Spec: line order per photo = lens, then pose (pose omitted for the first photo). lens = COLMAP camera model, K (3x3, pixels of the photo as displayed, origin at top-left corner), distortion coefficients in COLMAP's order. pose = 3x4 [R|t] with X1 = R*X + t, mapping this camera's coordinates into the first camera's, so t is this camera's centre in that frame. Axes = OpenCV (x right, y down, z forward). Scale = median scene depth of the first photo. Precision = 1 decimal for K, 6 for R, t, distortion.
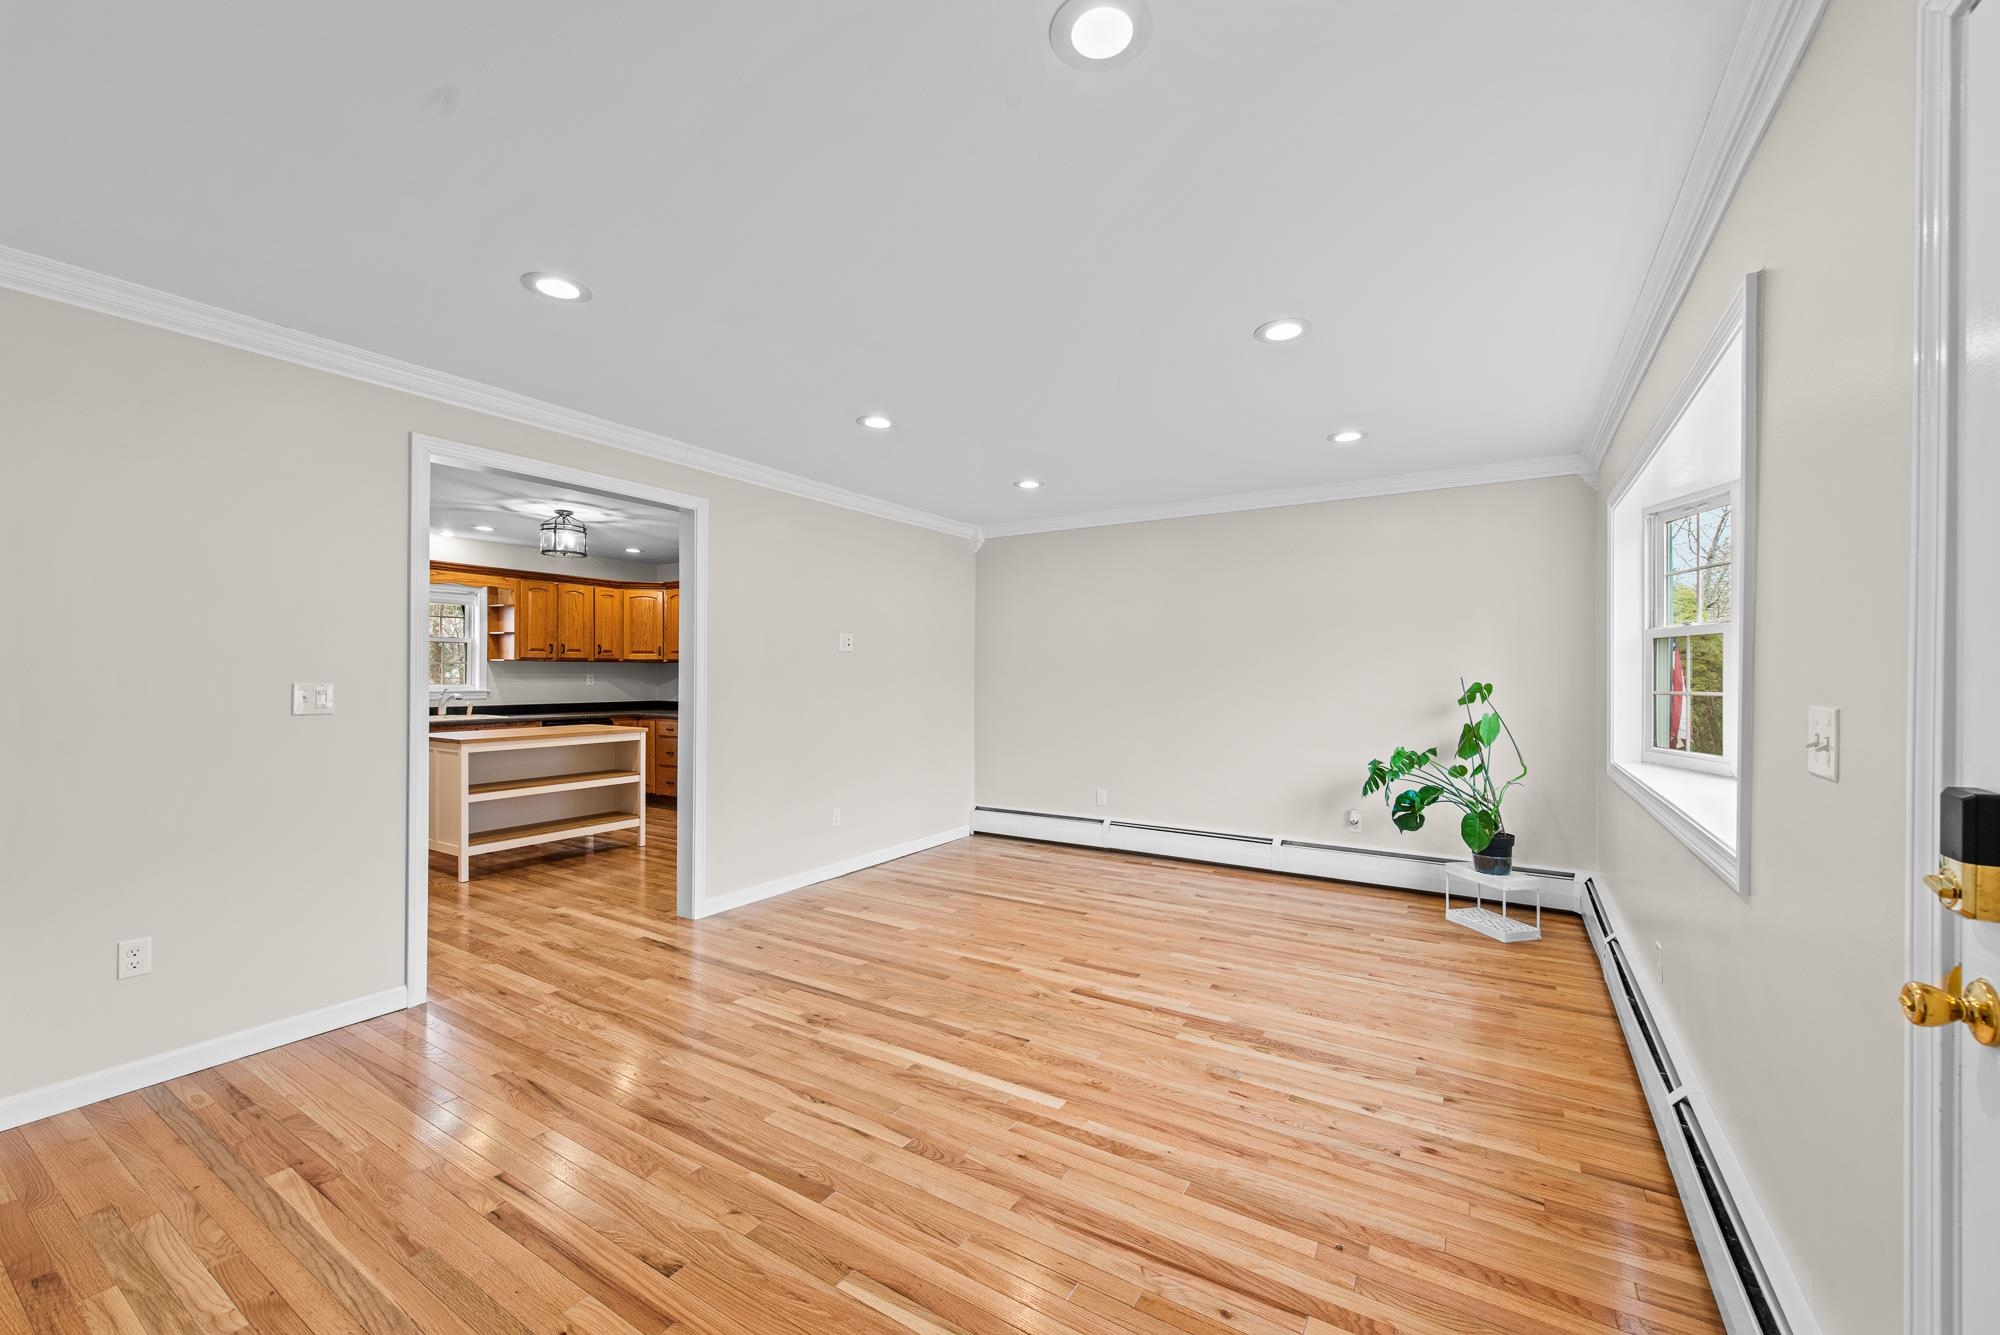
lens RADIAL K [[783.5, 0, 1010.2], [0, 783.5, 674.6], [0, 0, 1]] dist [0.020282, -0.006988]
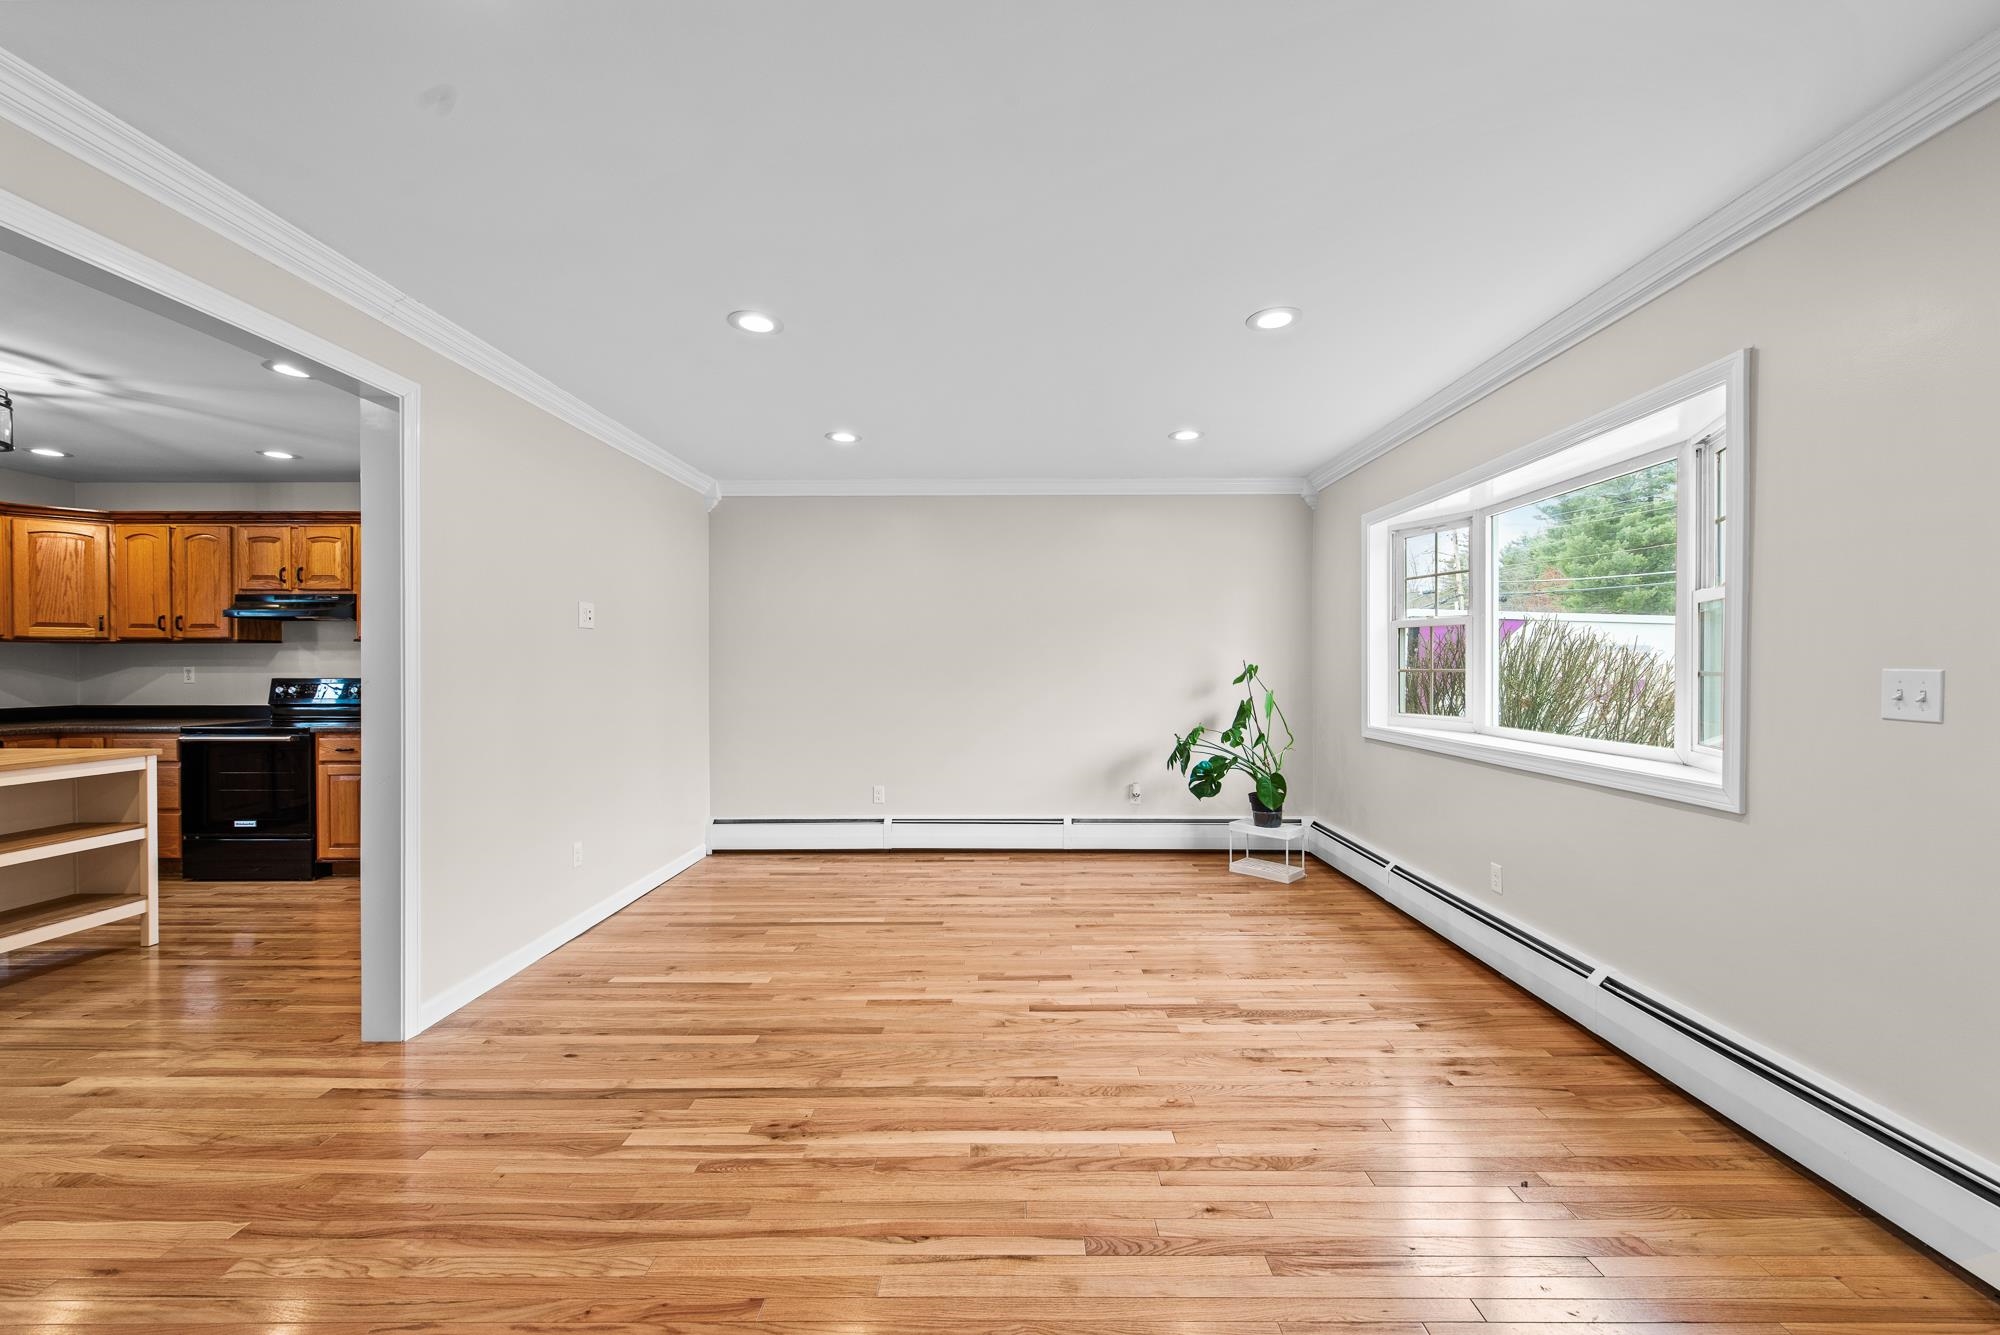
lens RADIAL K [[783.5, 0, 1010.2], [0, 783.5, 674.6], [0, 0, 1]] dist [0.020282, -0.006988]
pose [[0.852197, -0.010270, 0.523120, -0.314480], [0.003522, 0.999897, 0.013893, 0.006430], [-0.523208, -0.009997, 0.852146, 0.195446]]
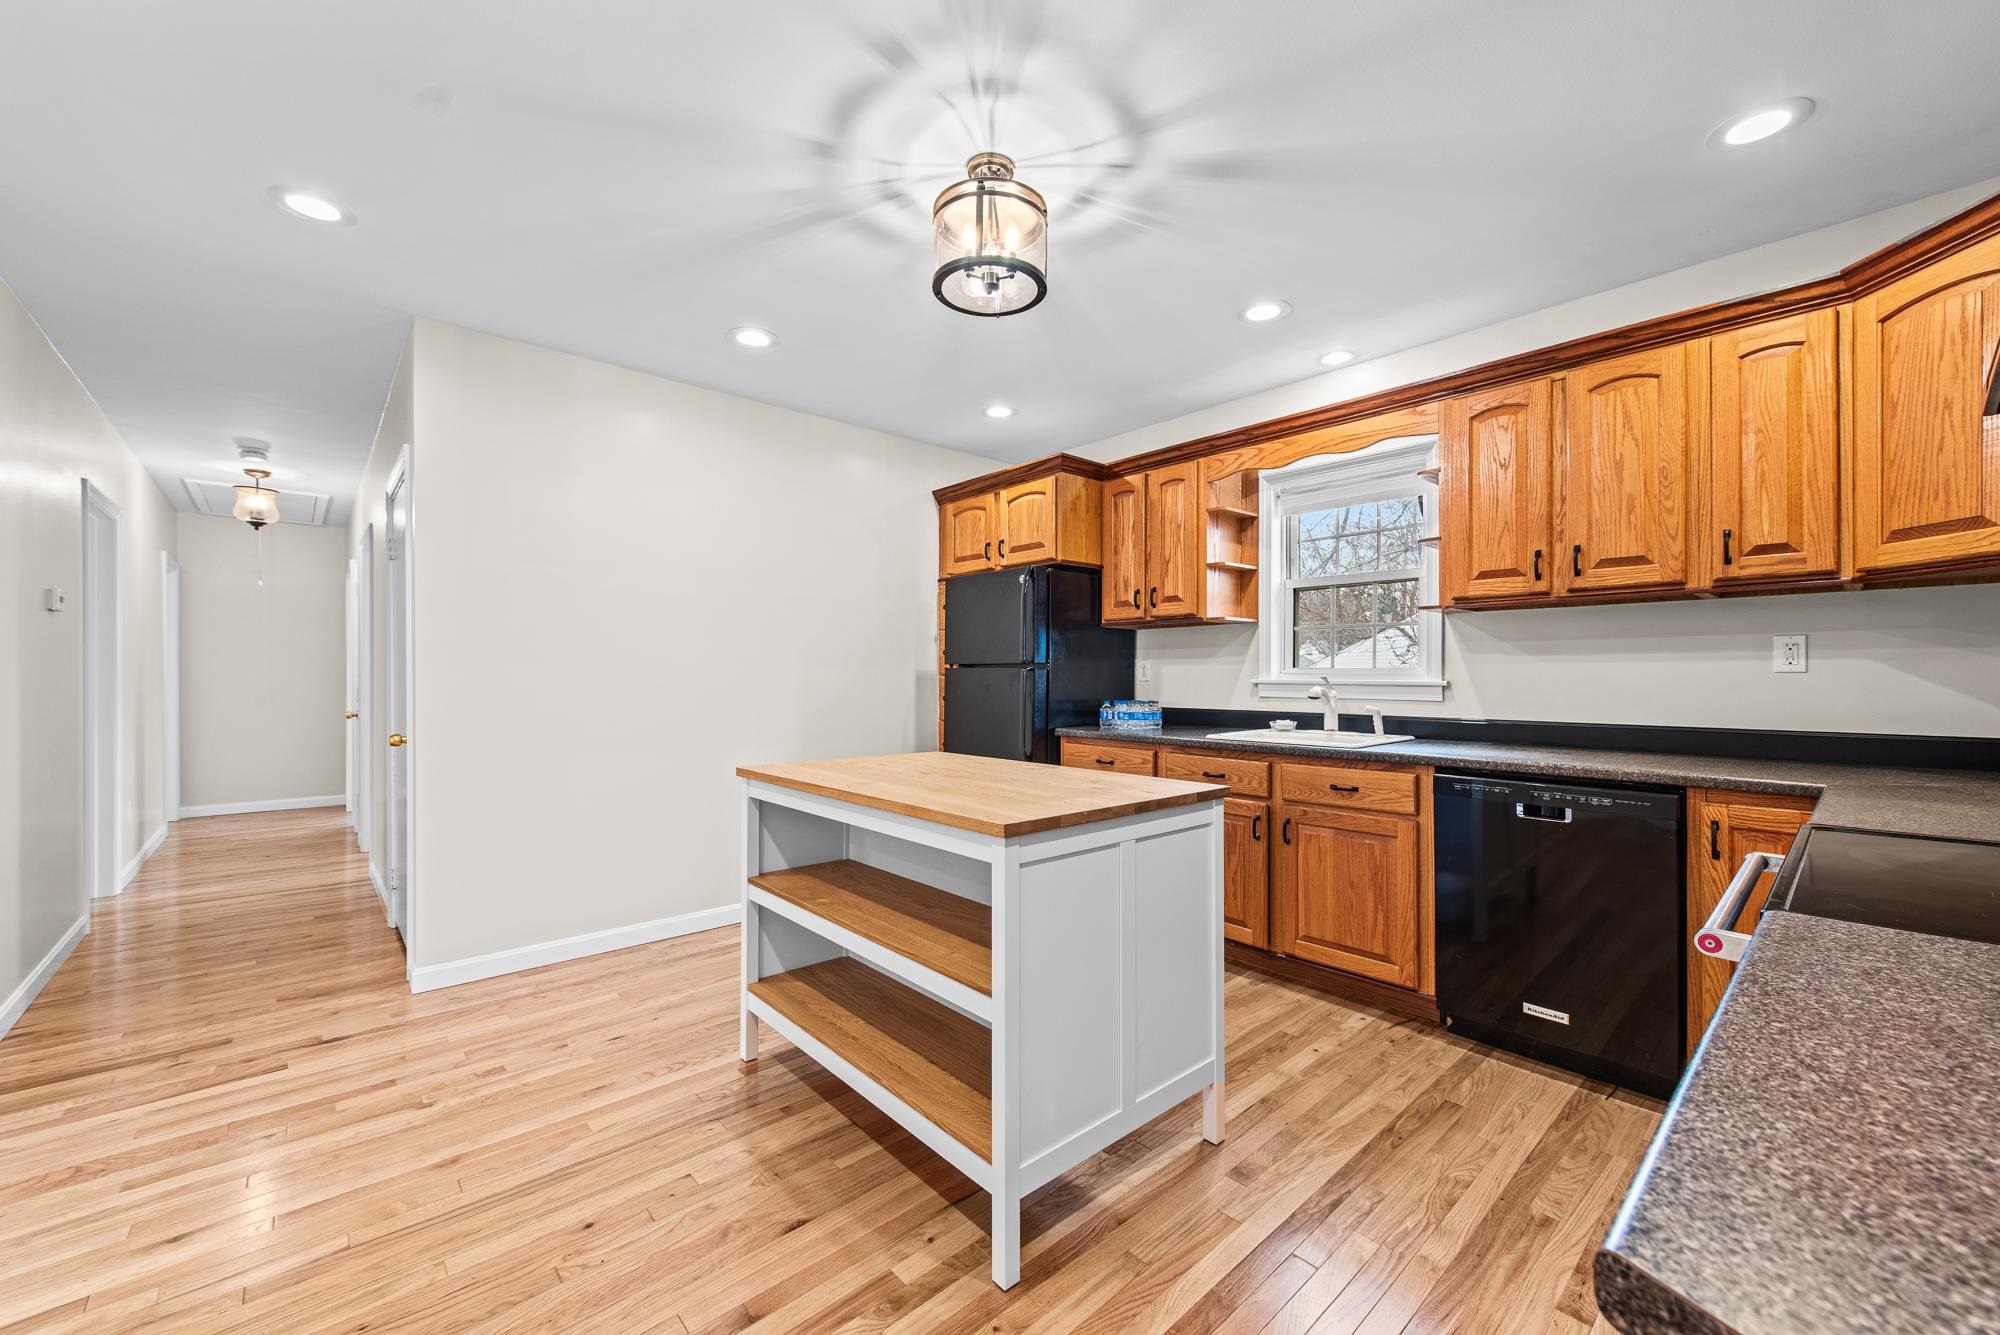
lens RADIAL K [[792.7, 0, 1007.6], [0, 792.7, 678.6], [0, 0, 1]] dist [0.024440, -0.006612]
pose [[-0.282478, -0.001532, -0.959272, -0.298924], [-0.002047, 0.999997, -0.000994, 0.031111], [0.959272, 0.001682, -0.282481, 1.509380]]
